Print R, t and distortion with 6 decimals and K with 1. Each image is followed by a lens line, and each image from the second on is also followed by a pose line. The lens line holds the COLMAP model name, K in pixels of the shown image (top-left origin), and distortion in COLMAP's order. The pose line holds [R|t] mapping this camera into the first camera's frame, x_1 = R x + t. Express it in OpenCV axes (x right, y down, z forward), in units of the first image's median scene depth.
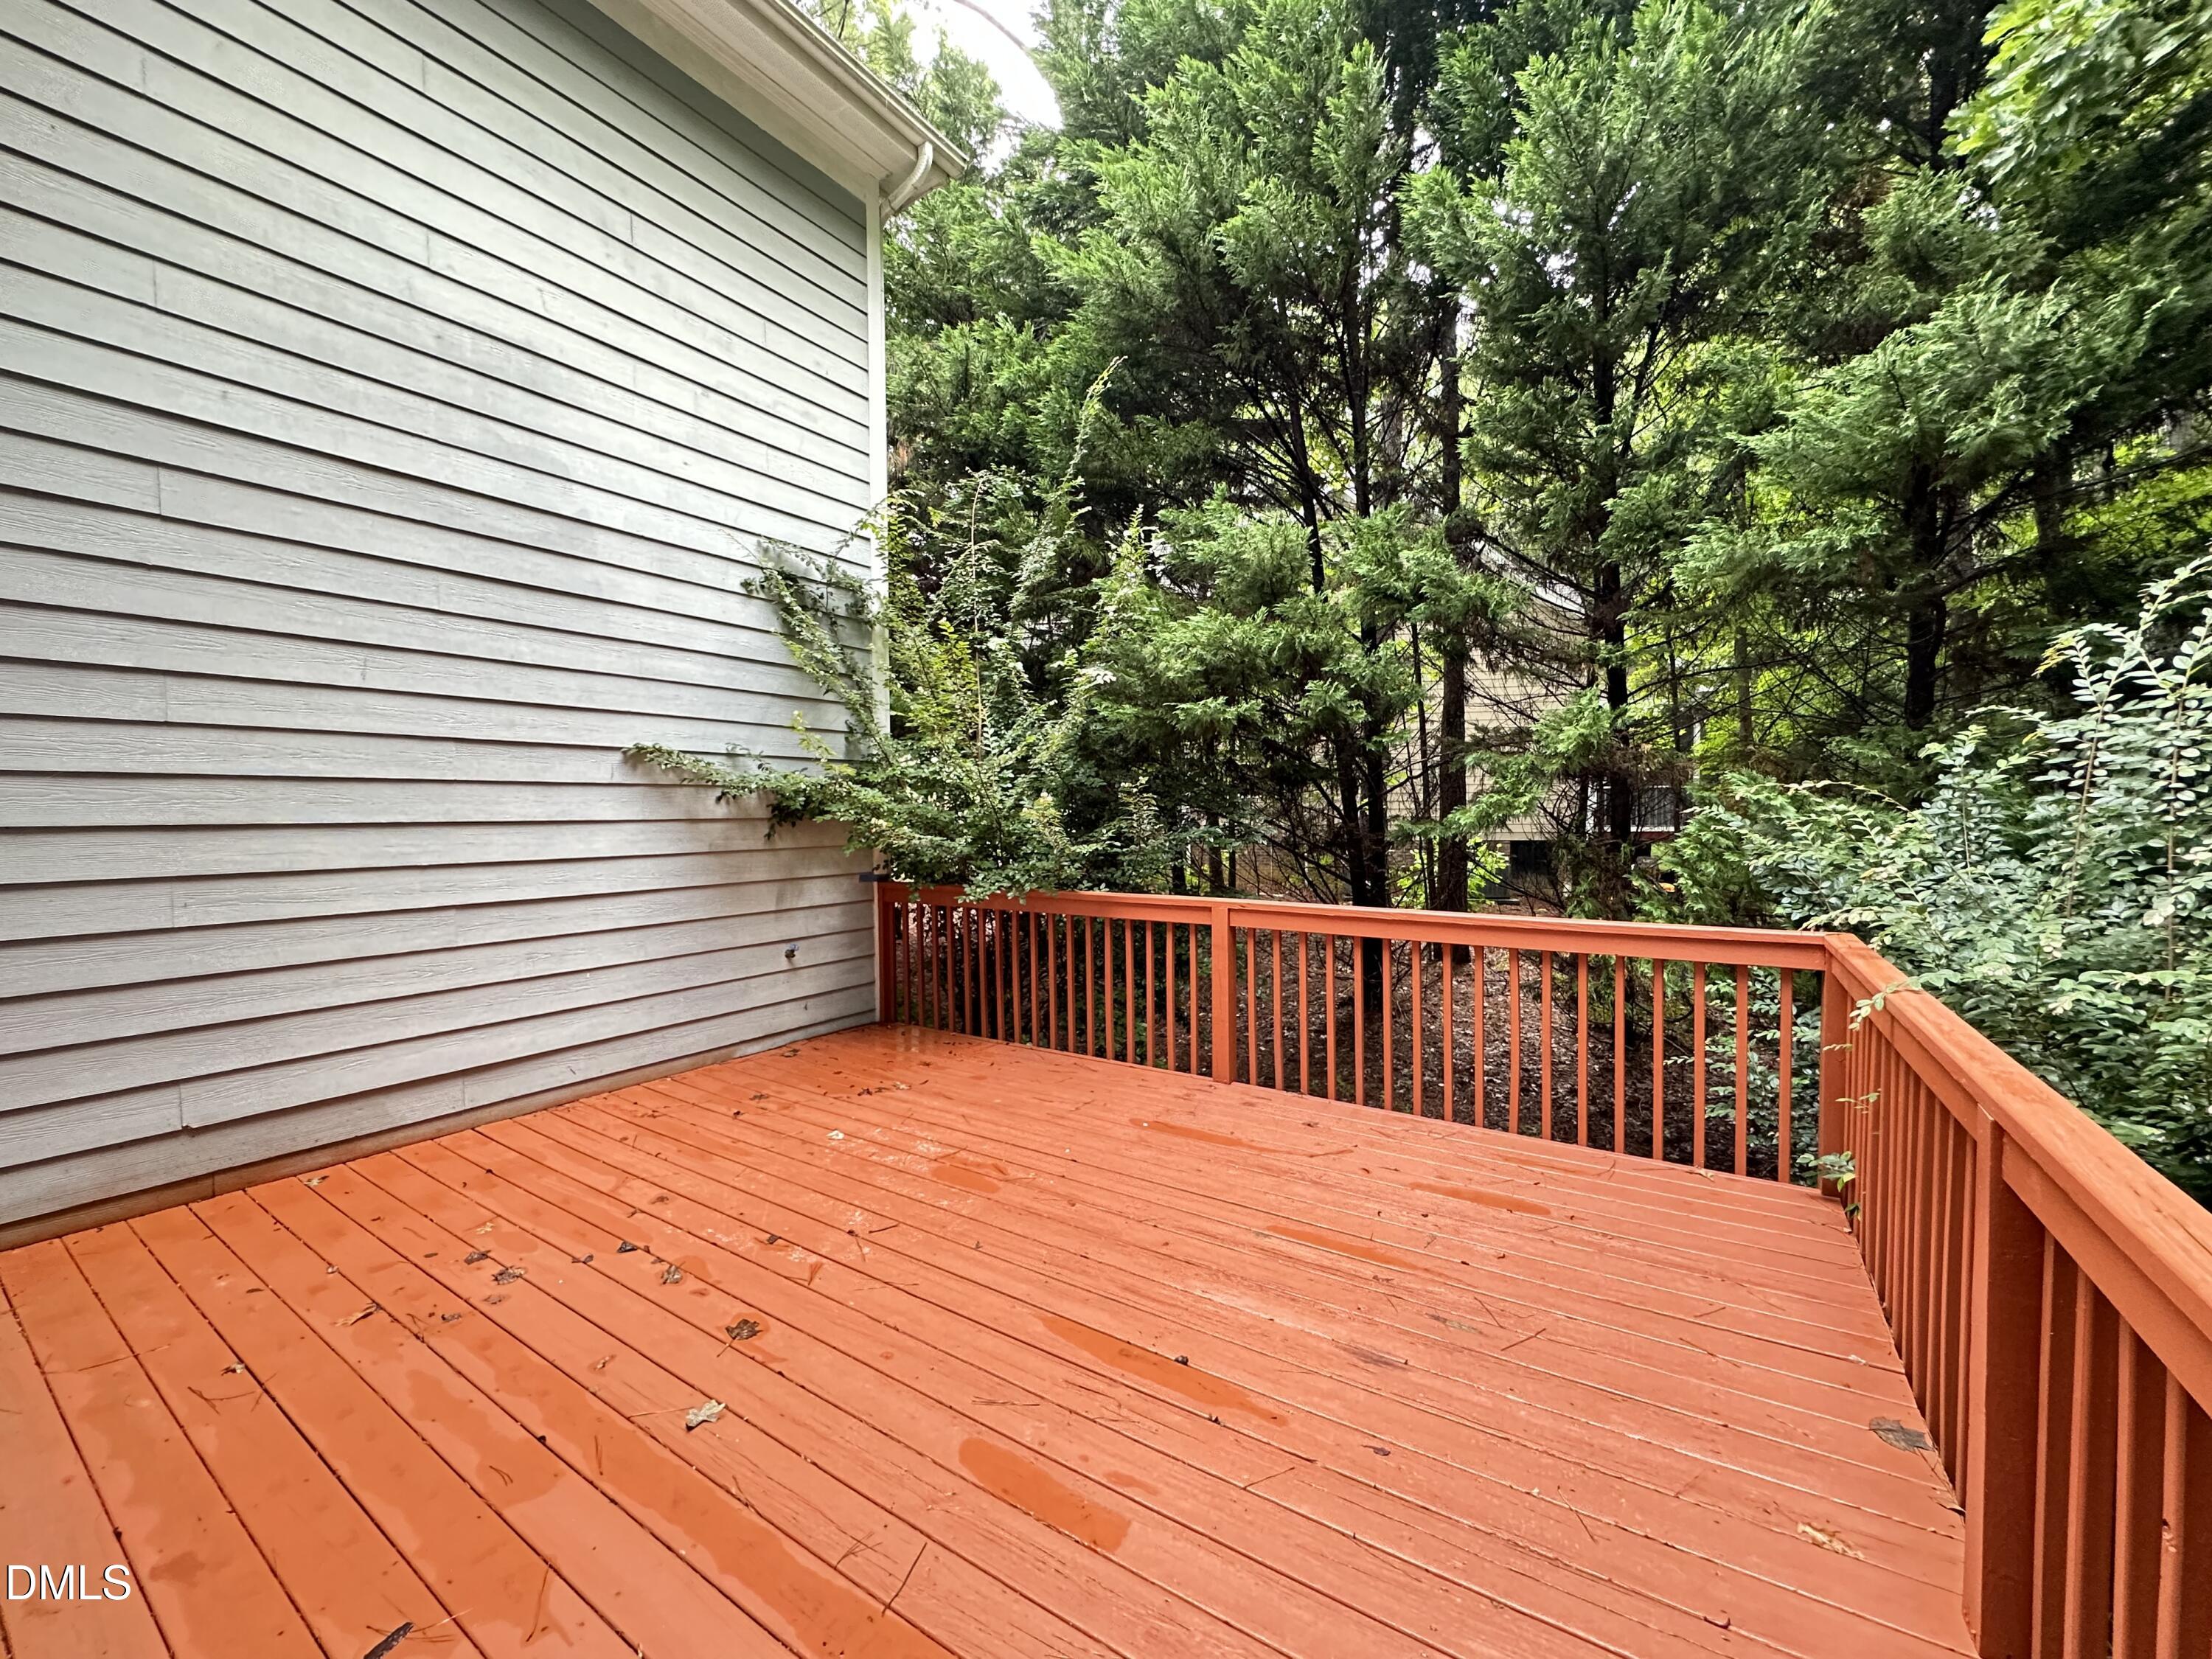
lens RADIAL K [[884.2, 0, 1101.0], [0, 884.2, 831.1], [0, 0, 1]] dist [-0.001915, 0.000155]
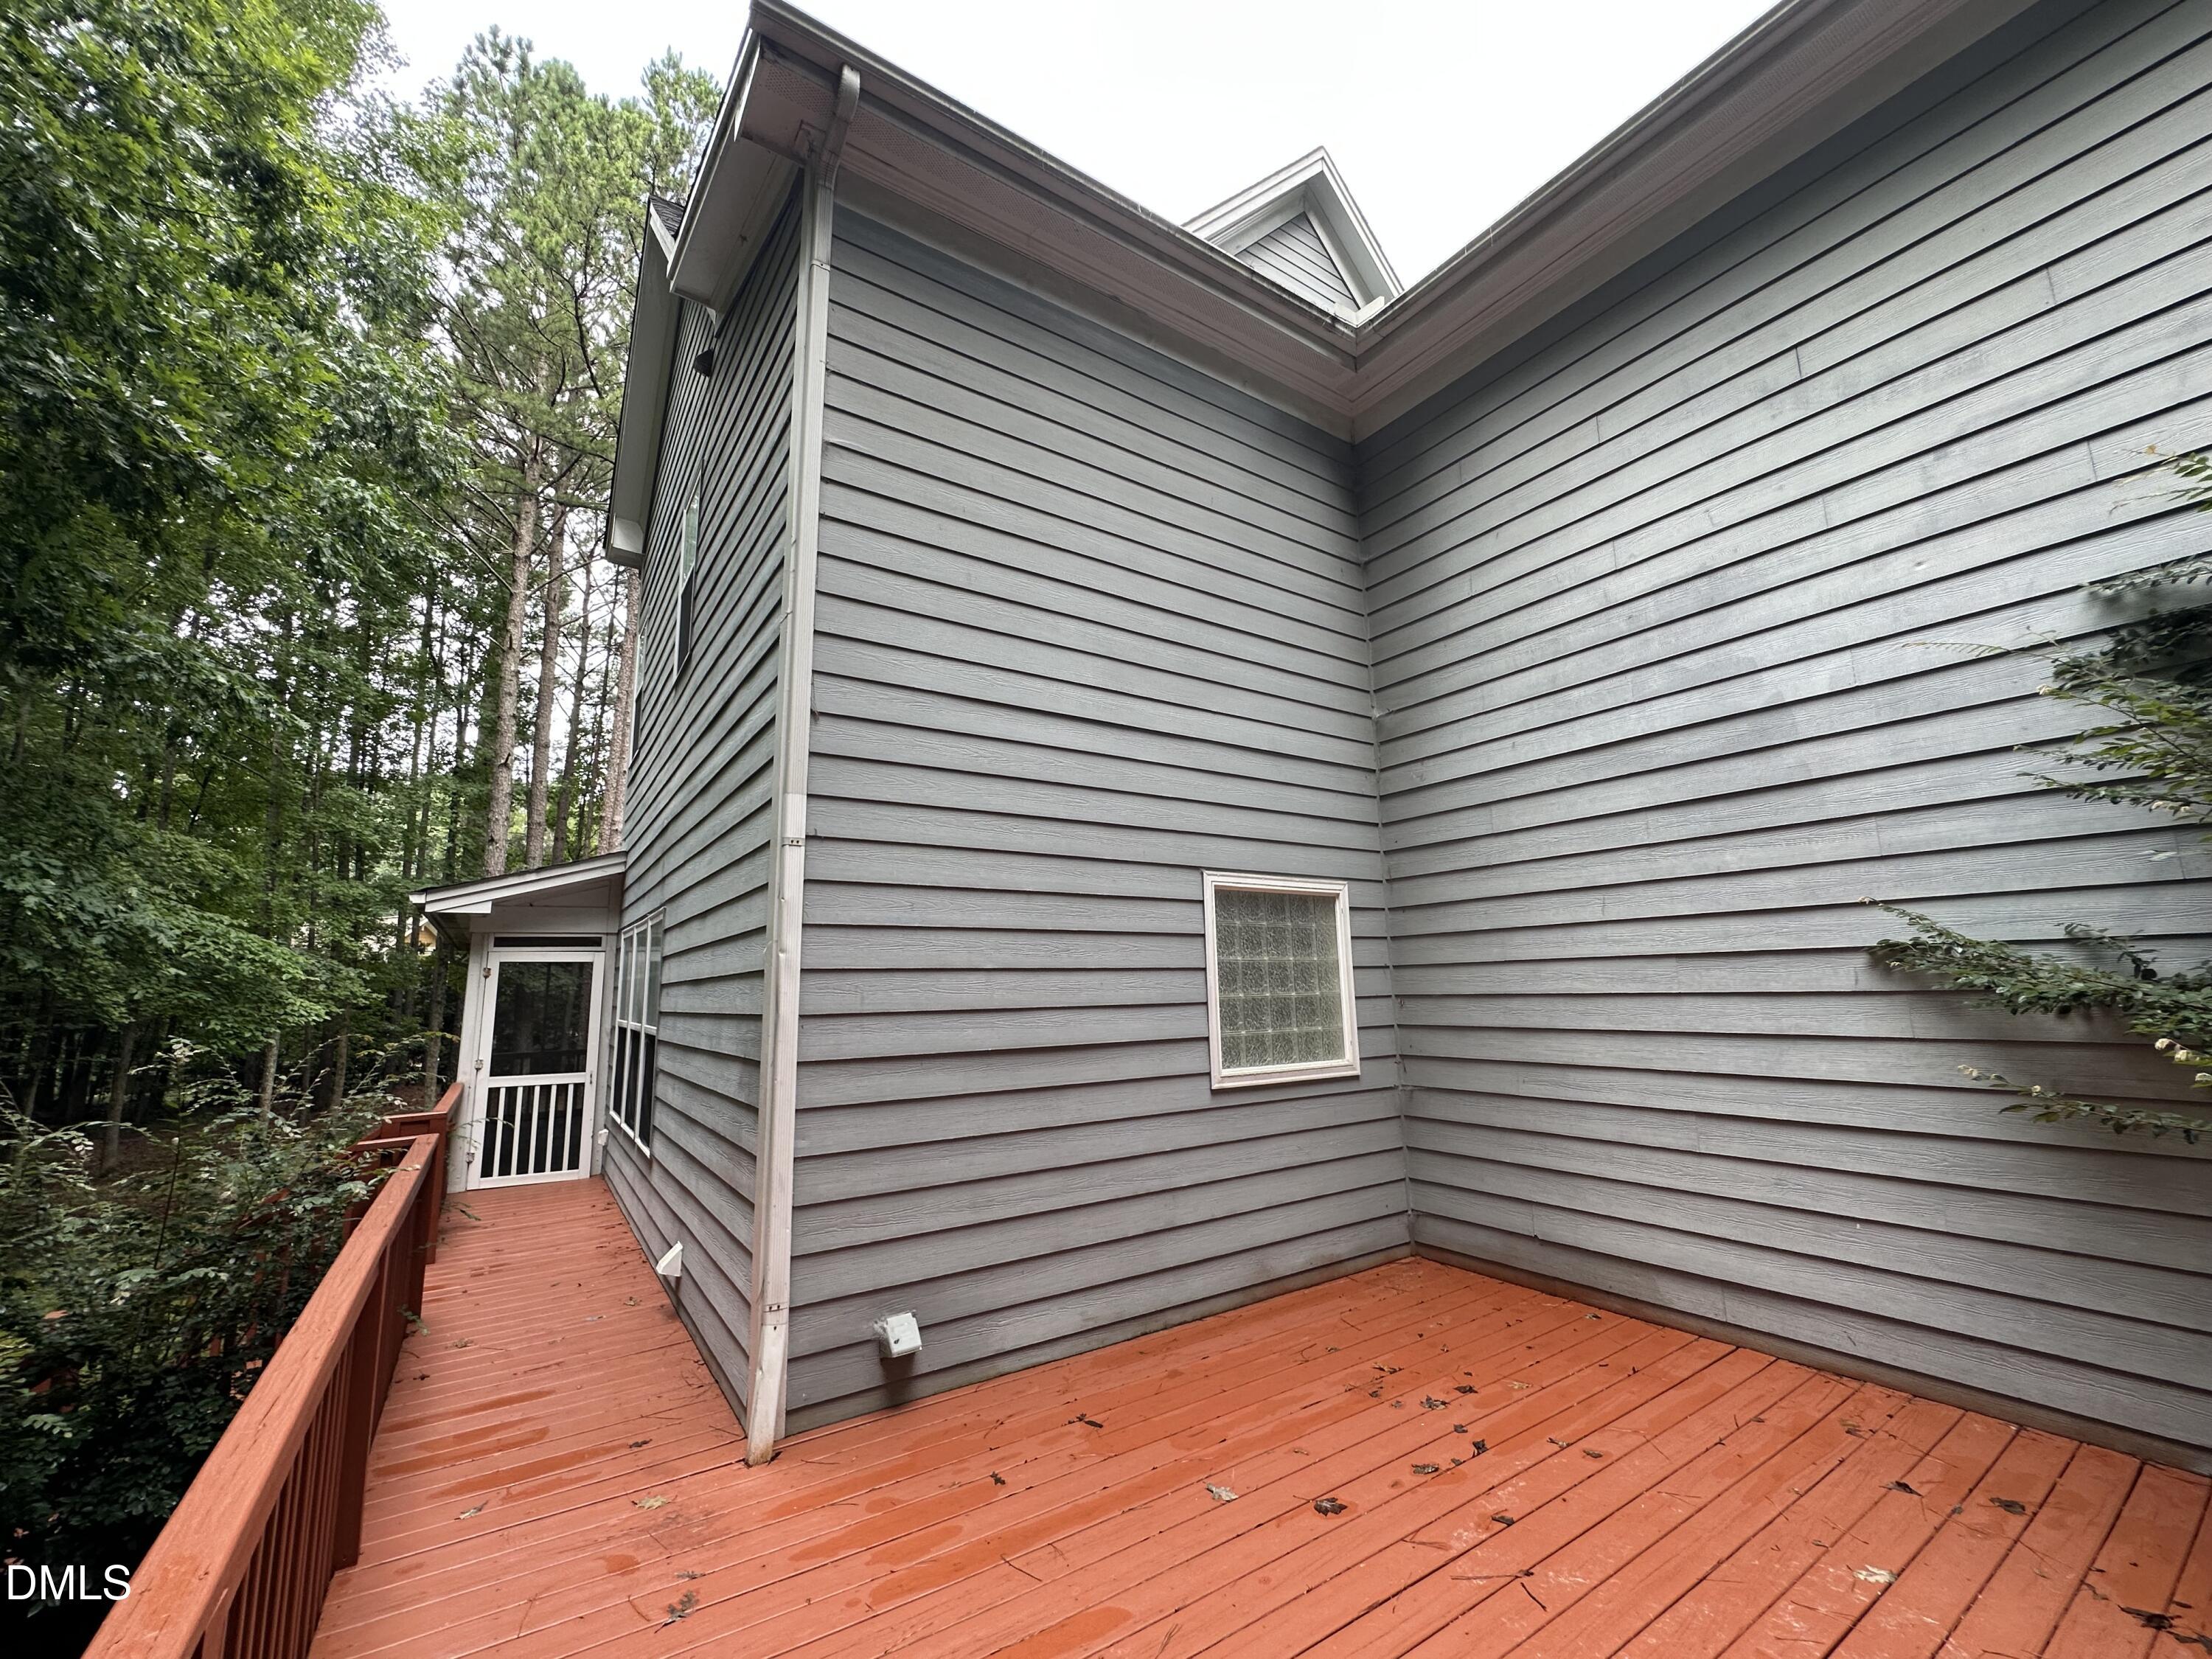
lens RADIAL K [[884.2, 0, 1101.0], [0, 884.2, 831.1], [0, 0, 1]] dist [-0.001915, 0.000155]
pose [[-0.380845, -0.145133, -0.913178, 0.593533], [0.001992, 0.987474, -0.157772, -0.088250], [0.924637, -0.061905, -0.375786, 0.793455]]
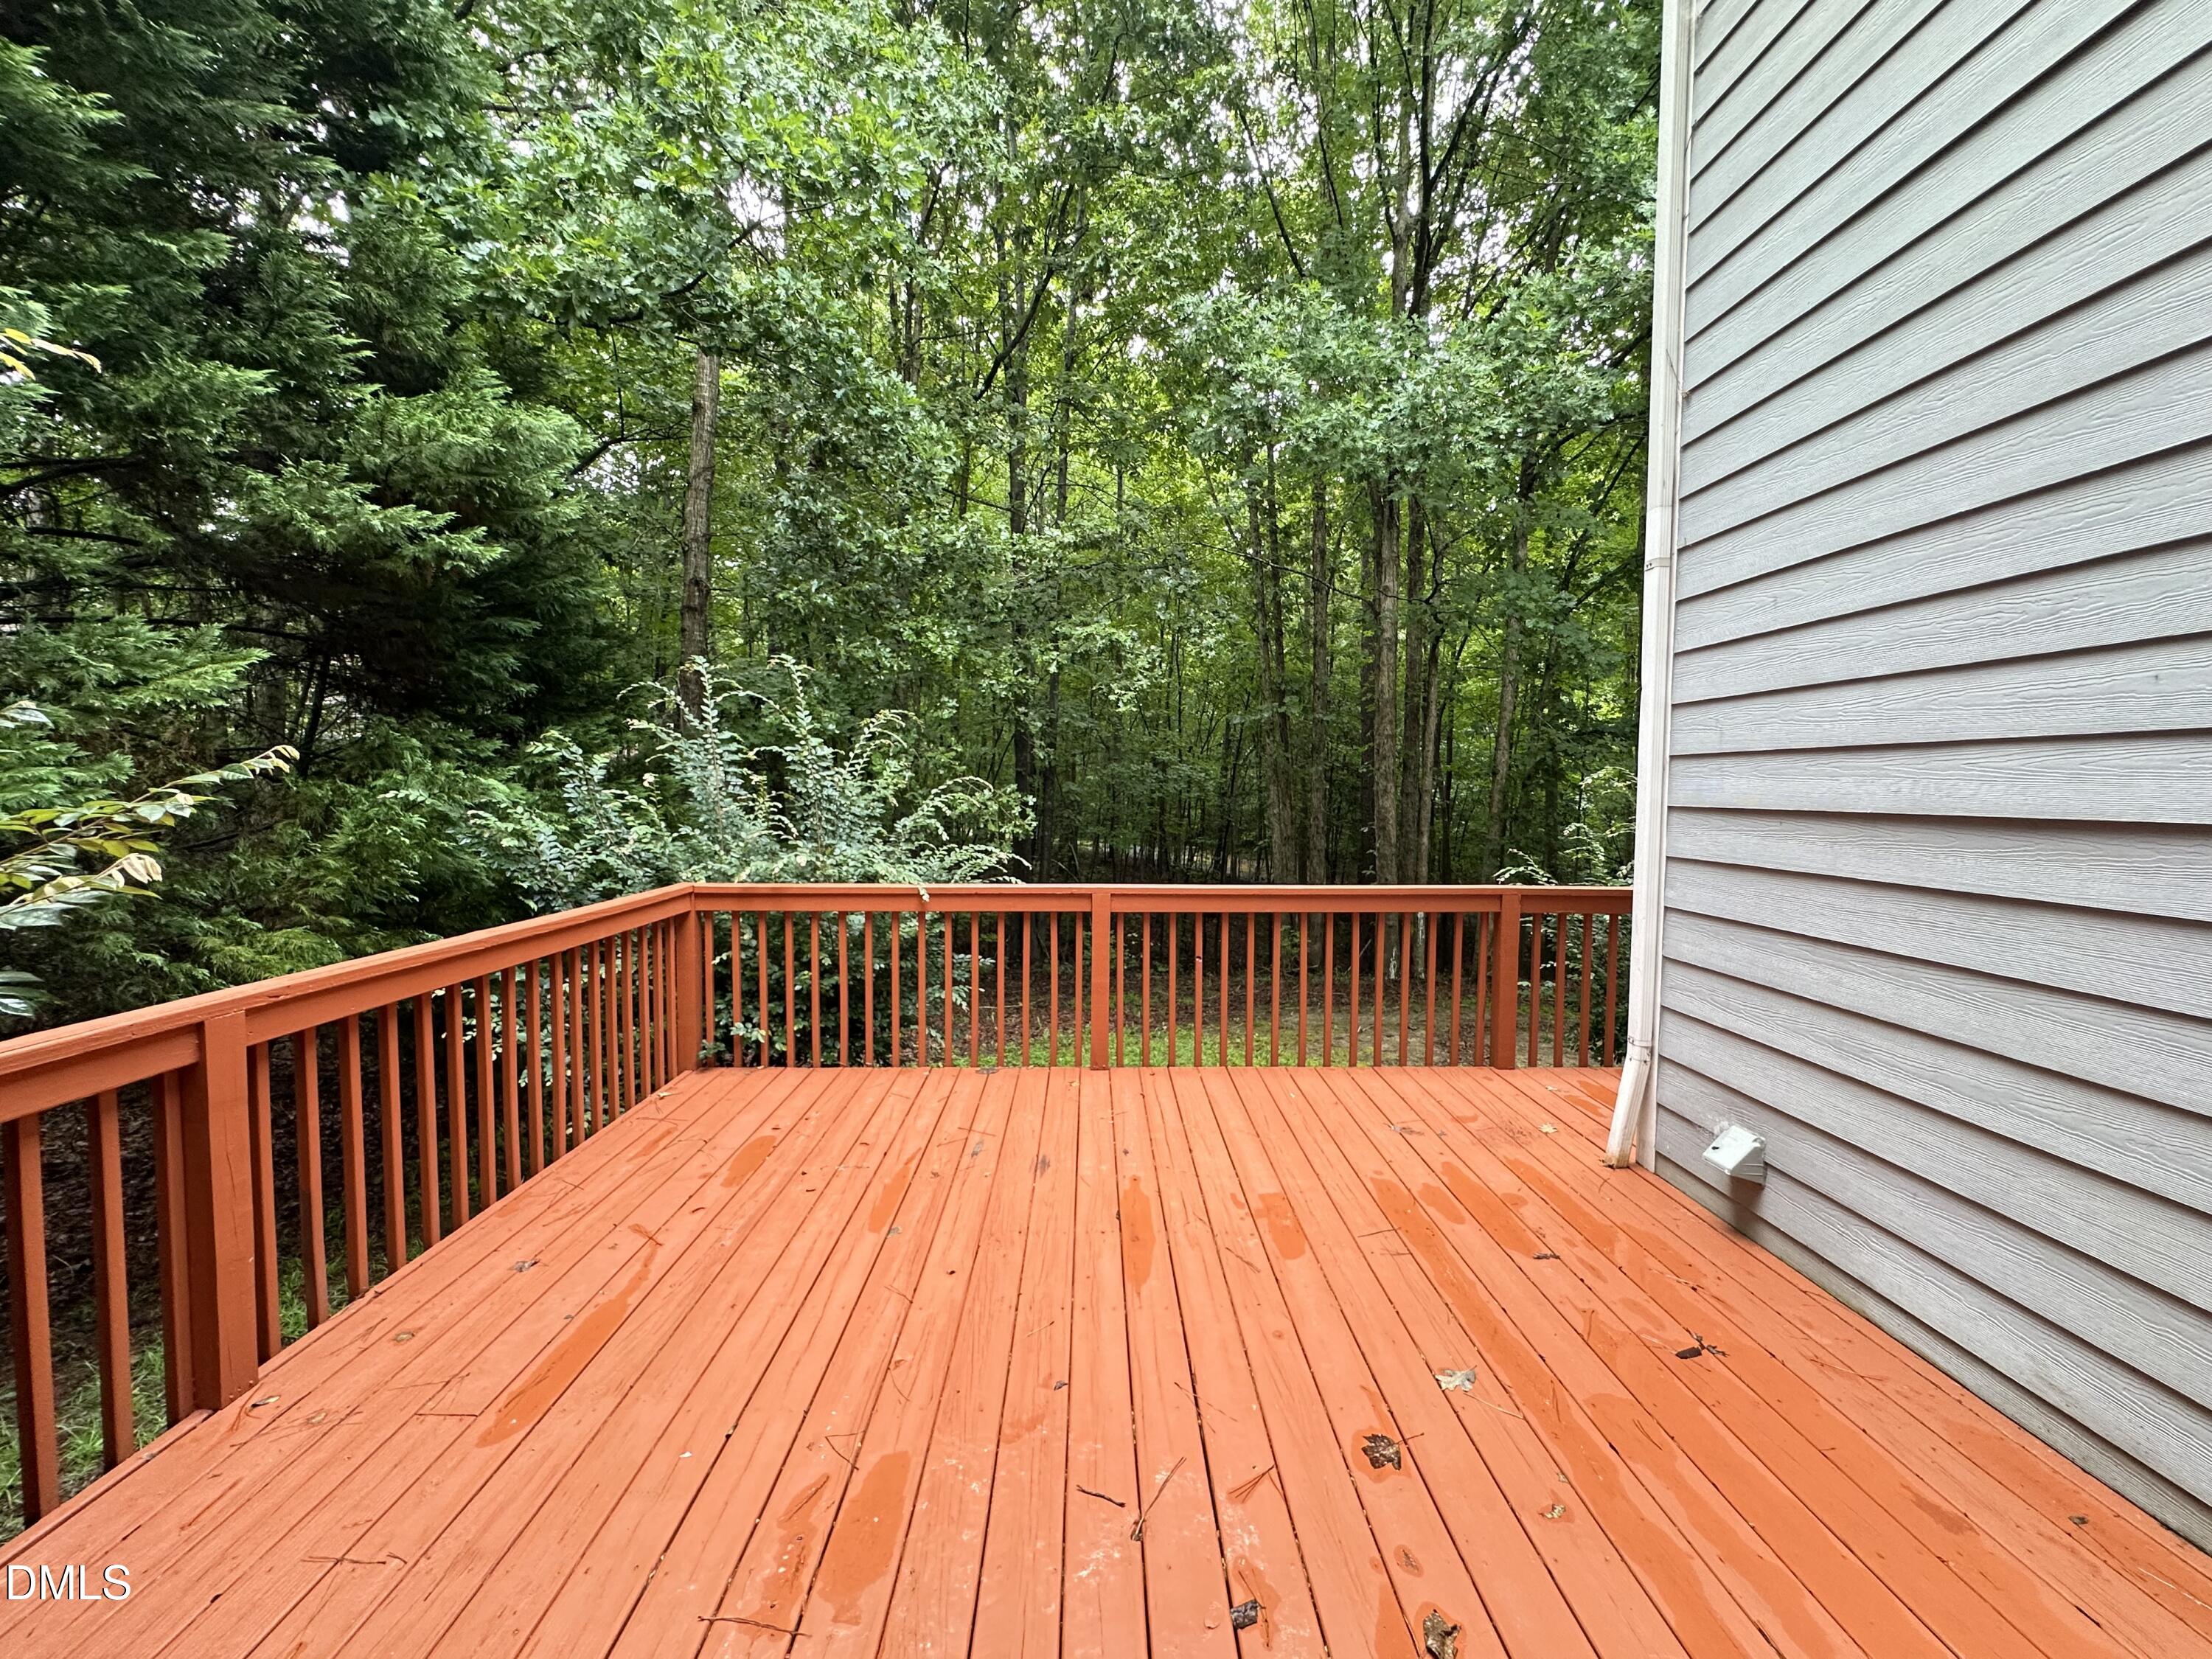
lens RADIAL K [[884.2, 0, 1101.0], [0, 884.2, 831.1], [0, 0, 1]] dist [-0.001915, 0.000155]
pose [[-0.568847, -0.033453, 0.821763, -0.584437], [0.020450, 0.998288, 0.054795, -0.027128], [-0.822189, 0.047975, -0.567189, 1.065933]]
